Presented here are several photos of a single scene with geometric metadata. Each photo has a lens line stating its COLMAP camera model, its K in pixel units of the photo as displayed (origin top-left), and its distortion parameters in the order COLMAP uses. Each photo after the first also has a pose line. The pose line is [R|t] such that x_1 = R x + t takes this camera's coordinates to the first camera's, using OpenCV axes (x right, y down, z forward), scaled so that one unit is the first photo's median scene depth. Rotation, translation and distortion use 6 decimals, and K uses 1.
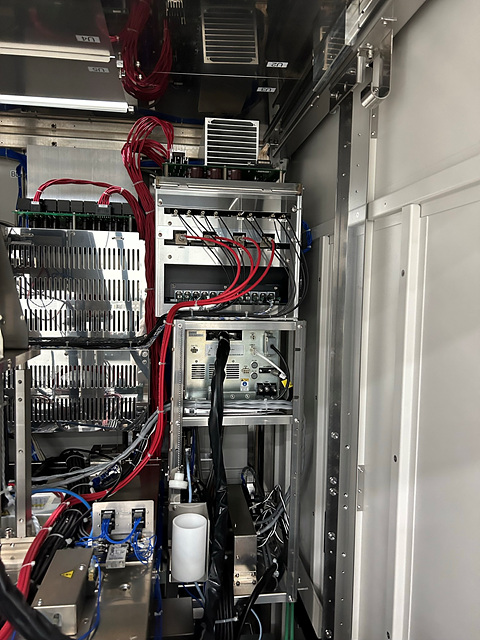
lens RADIAL K [[483.0, 0, 239.2], [0, 483.0, 325.4], [0, 0, 1]] dist [0.058151, -0.062624]
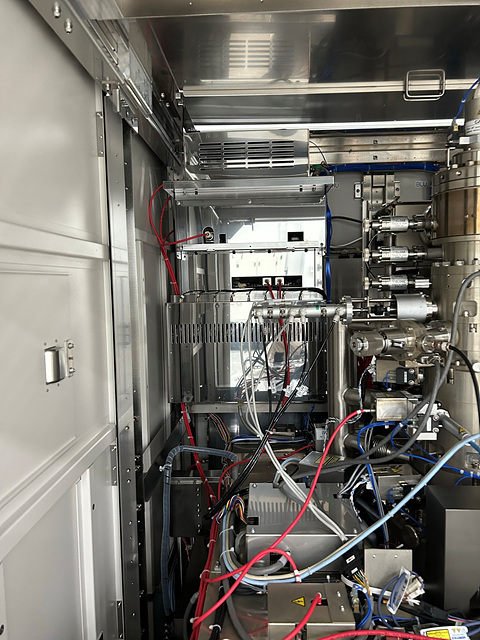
lens RADIAL K [[483.0, 0, 241.6], [0, 483.0, 318.9], [0, 0, 1]] dist [0.058151, -0.062624]
pose [[0.986642, -0.022208, -0.161384, -0.936345], [0.022130, 0.999753, -0.002279, -0.006040], [0.161395, -0.001322, 0.986889, -0.249112]]
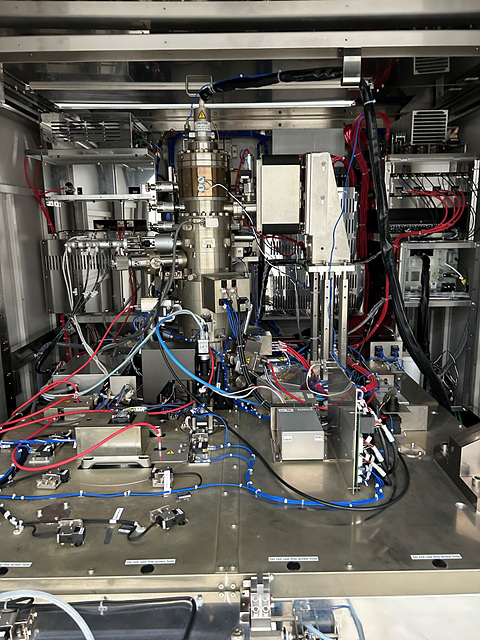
lens RADIAL K [[483.0, 0, 240.9], [0, 483.0, 315.9], [0, 0, 1]] dist [0.058151, -0.062624]
pose [[0.992219, -0.005563, -0.124379, -0.424979], [0.020012, 0.993138, 0.115227, 0.029709], [0.122884, -0.116820, 0.985521, -0.674811]]
